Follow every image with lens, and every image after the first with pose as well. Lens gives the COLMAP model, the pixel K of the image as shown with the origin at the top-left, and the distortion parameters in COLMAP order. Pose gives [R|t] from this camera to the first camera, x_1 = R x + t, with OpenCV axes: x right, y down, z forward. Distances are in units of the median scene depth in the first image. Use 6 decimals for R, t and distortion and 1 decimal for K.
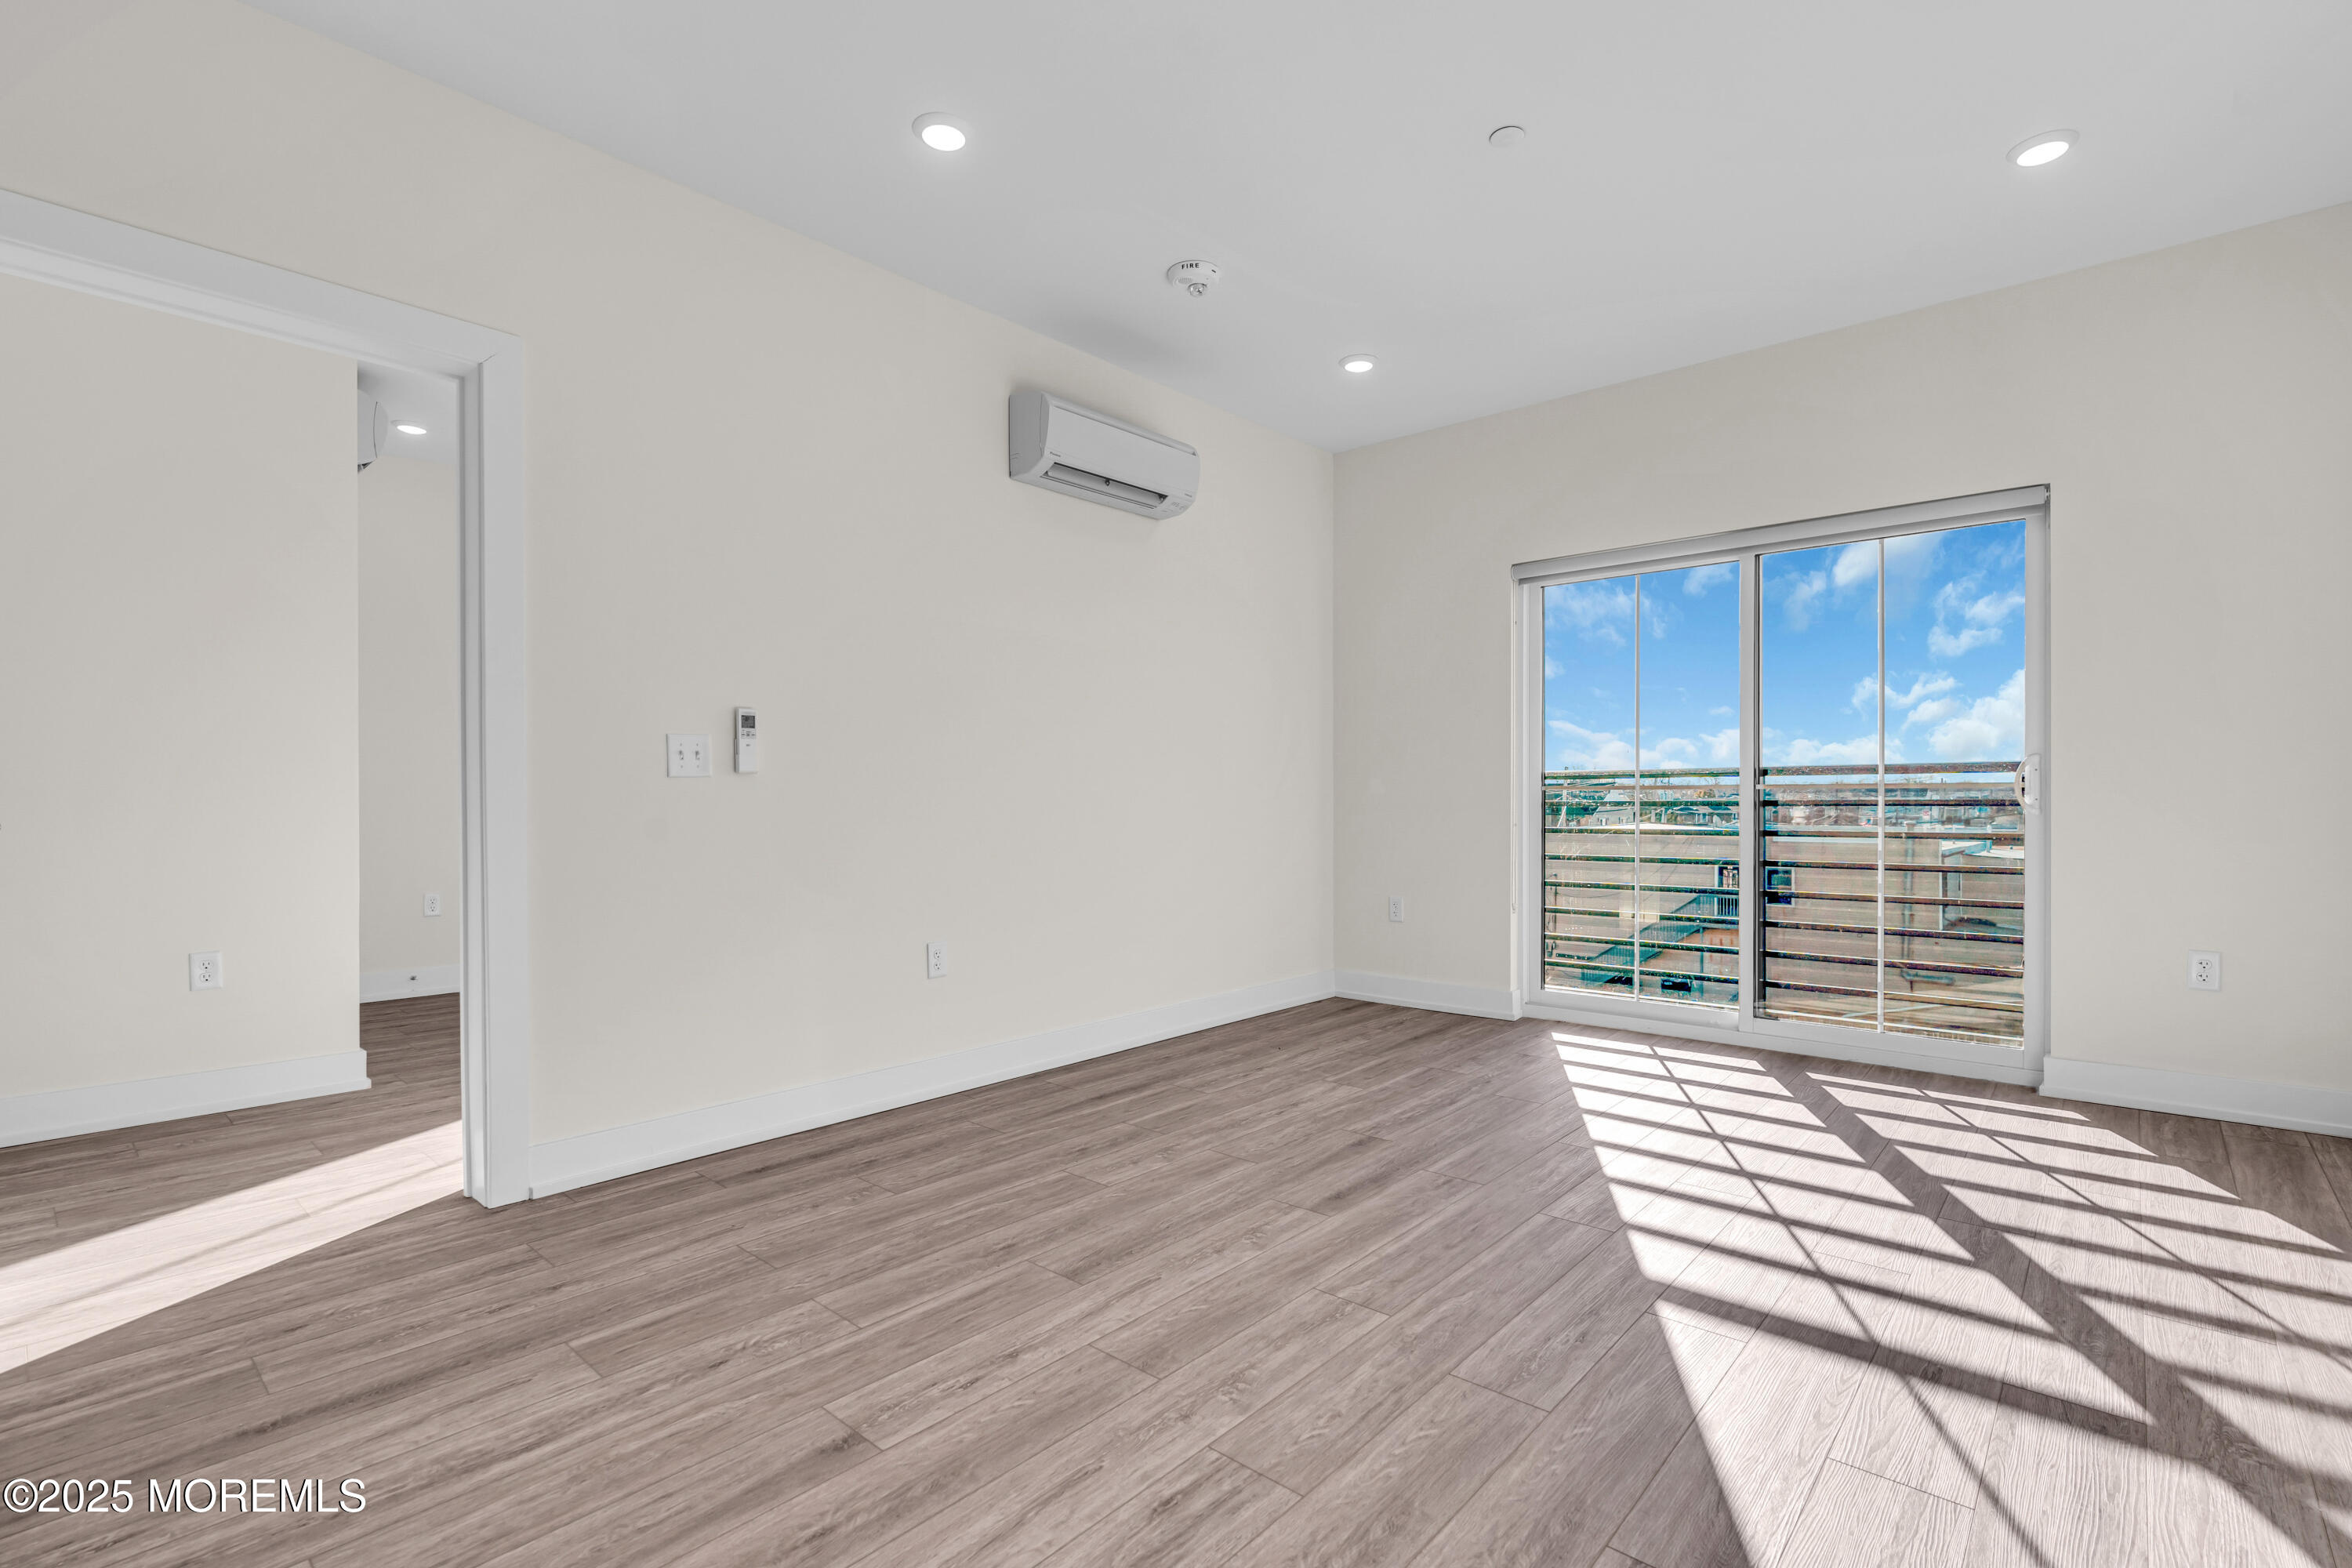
lens RADIAL K [[1073.1, 0, 1202.0], [0, 1073.1, 799.8], [0, 0, 1]] dist [-0.003844, 0.000012]
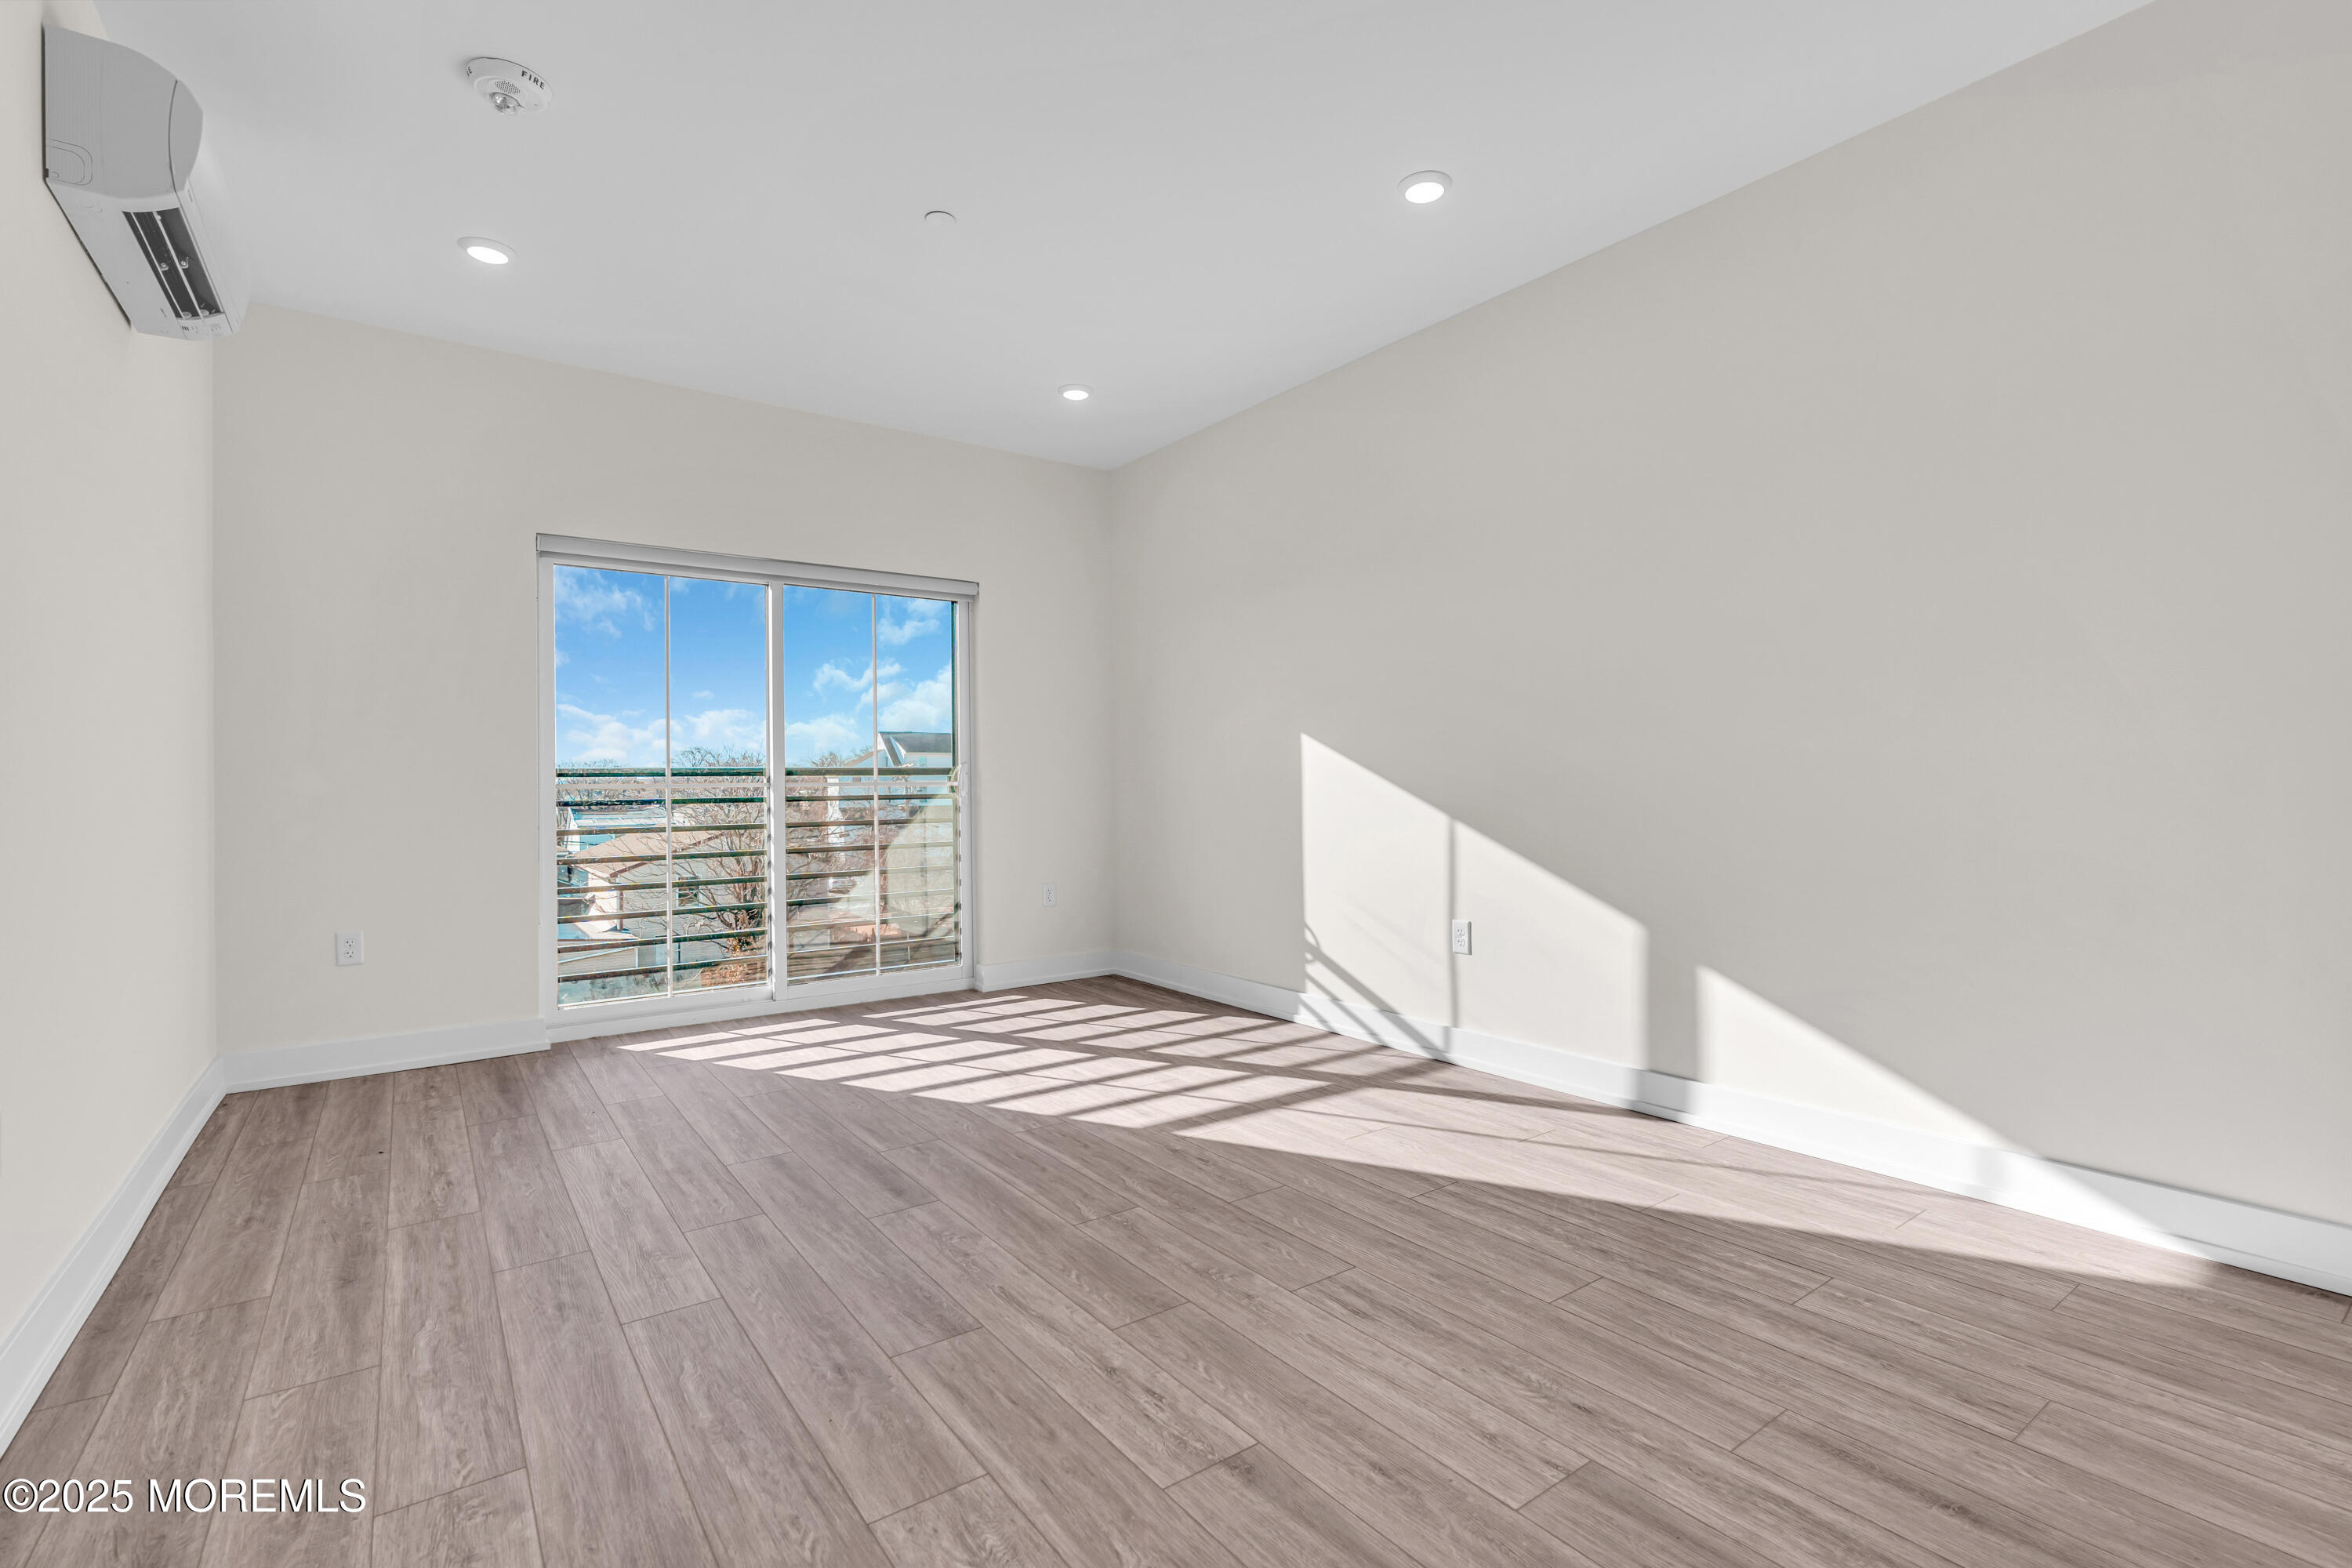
lens RADIAL K [[1069.0, 0, 1186.0], [0, 1069.0, 778.6], [0, 0, 1]] dist [-0.016890, 0.007683]
pose [[0.218213, 0.007120, 0.975875, -0.710664], [0.013462, 0.999856, -0.010305, -0.001445], [-0.975808, 0.015386, 0.218086, 0.464149]]
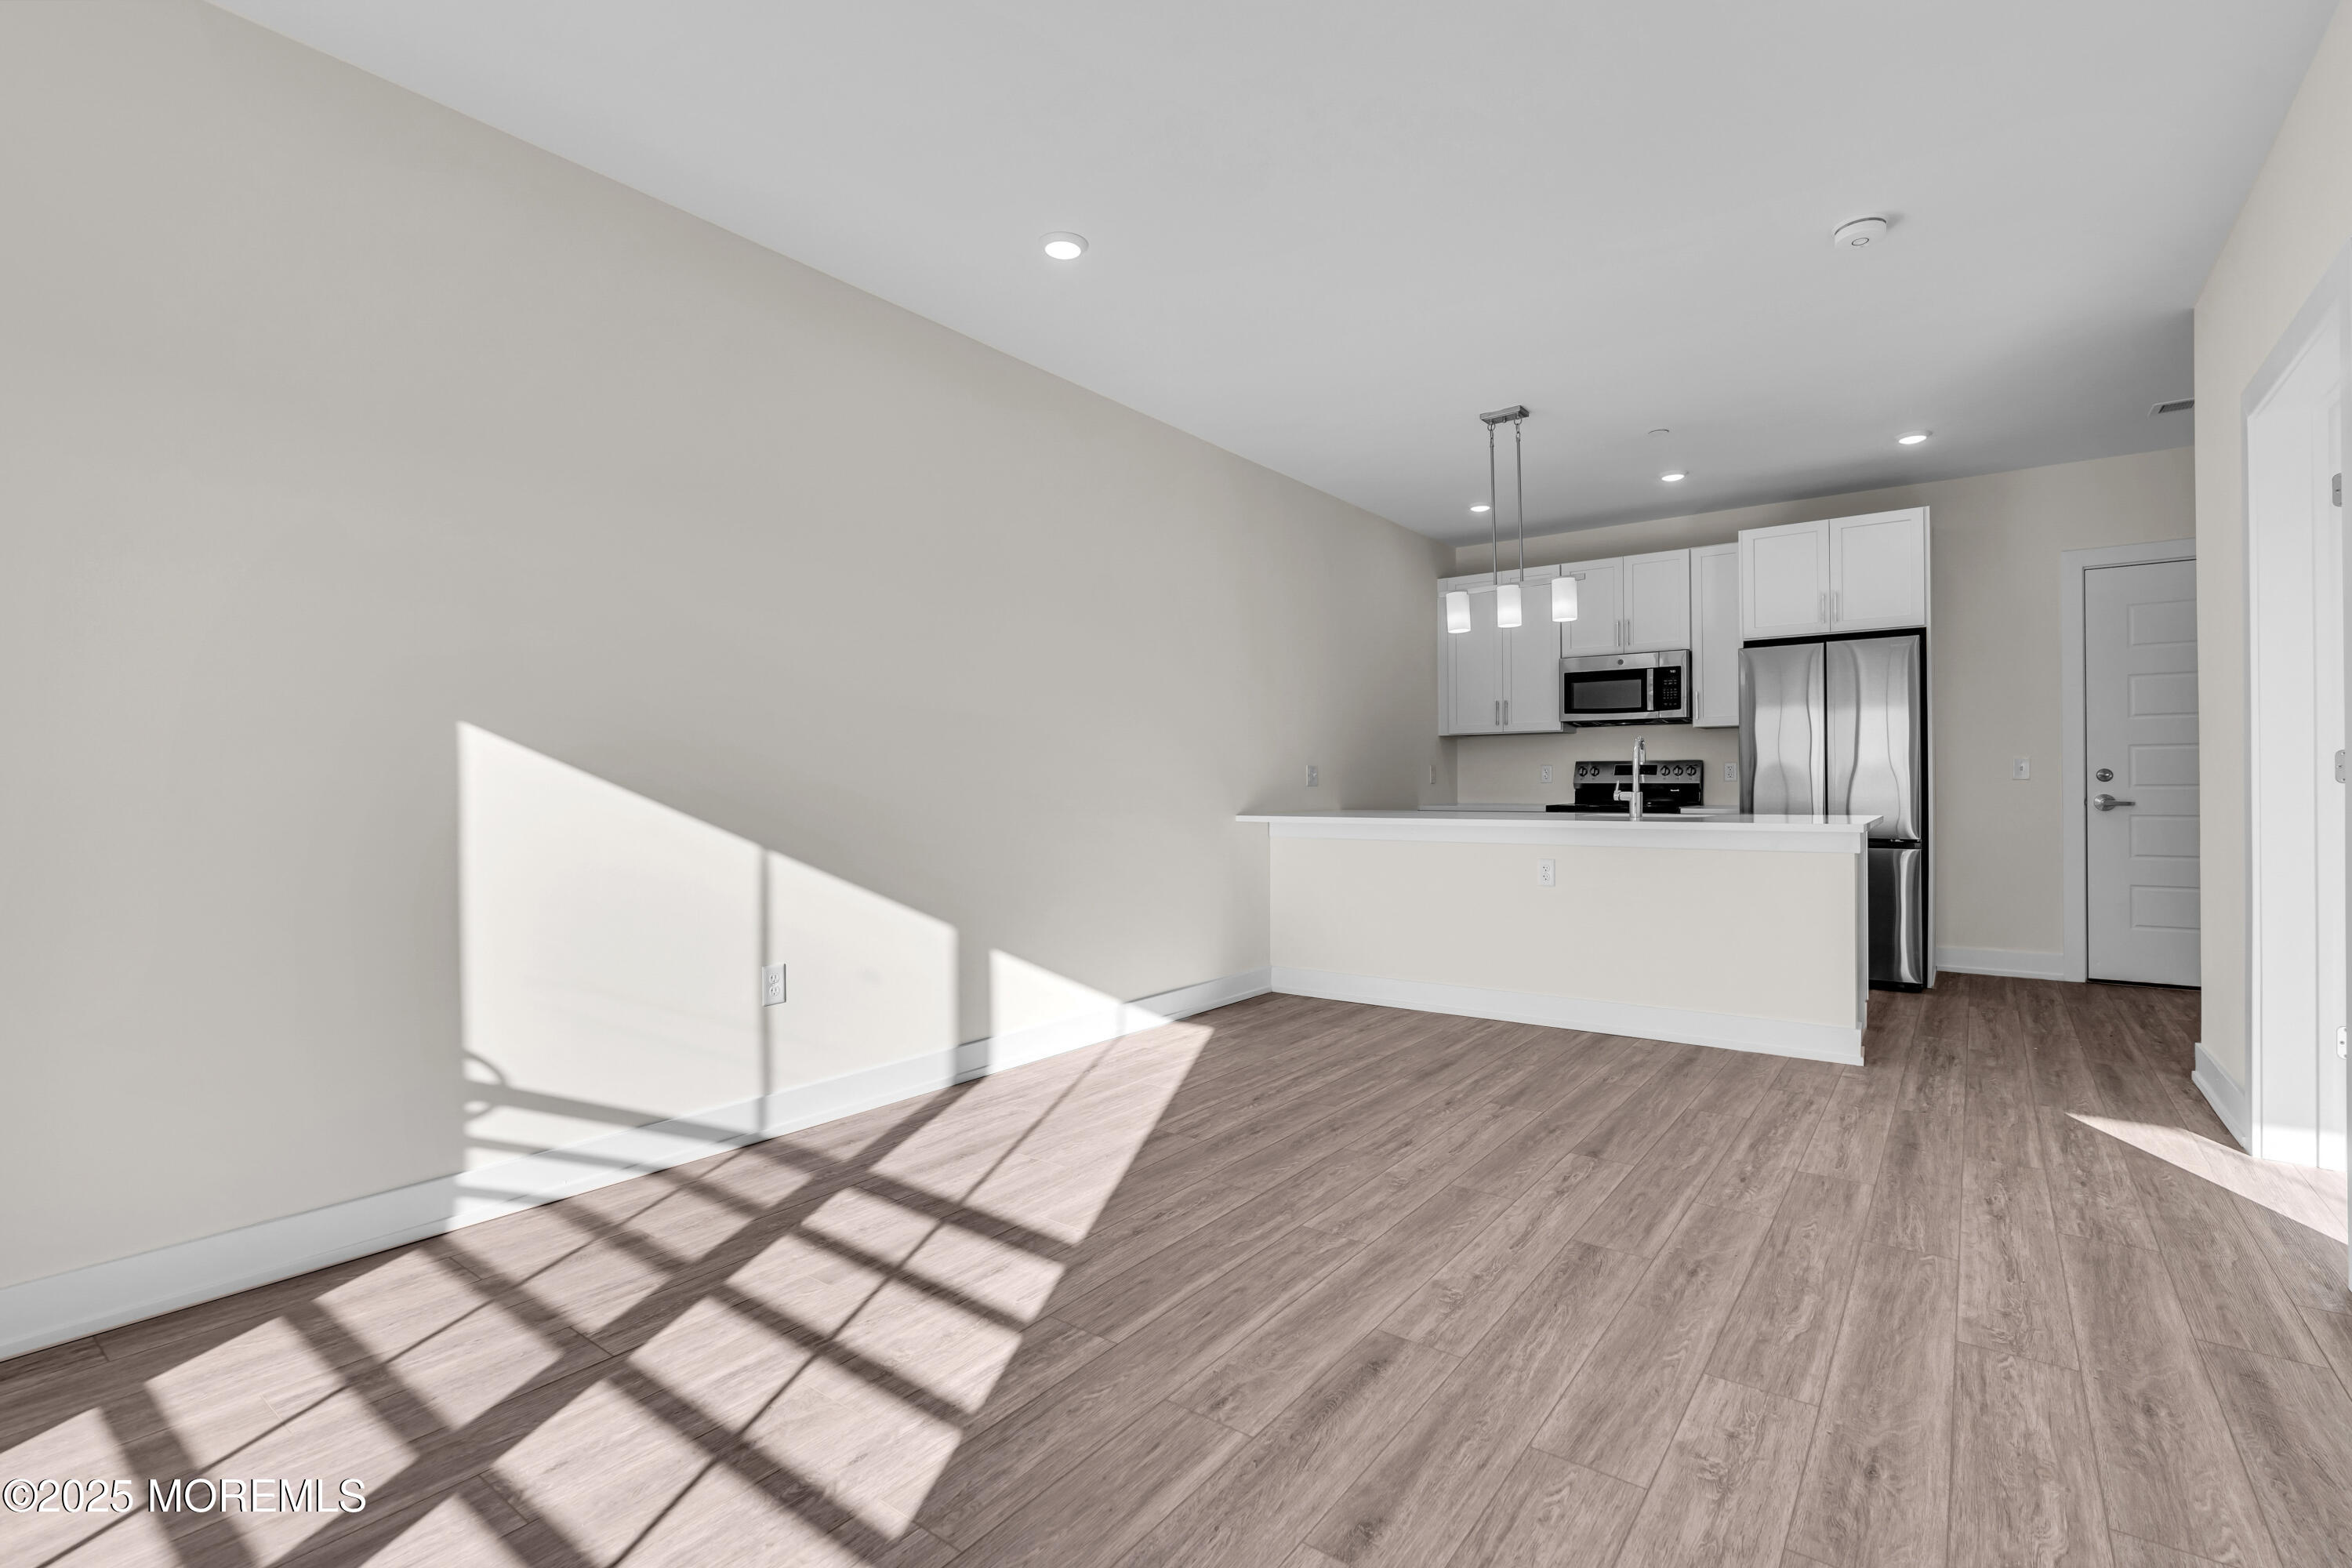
lens RADIAL K [[1062.2, 0, 1203.2], [0, 1062.2, 777.6], [0, 0, 1]] dist [-0.002898, 0.000008]
pose [[-0.996052, 0.008331, -0.088380, 0.273267], [0.008568, 0.999961, -0.002300, -0.025735], [0.088358, -0.003049, -0.996084, 1.539911]]
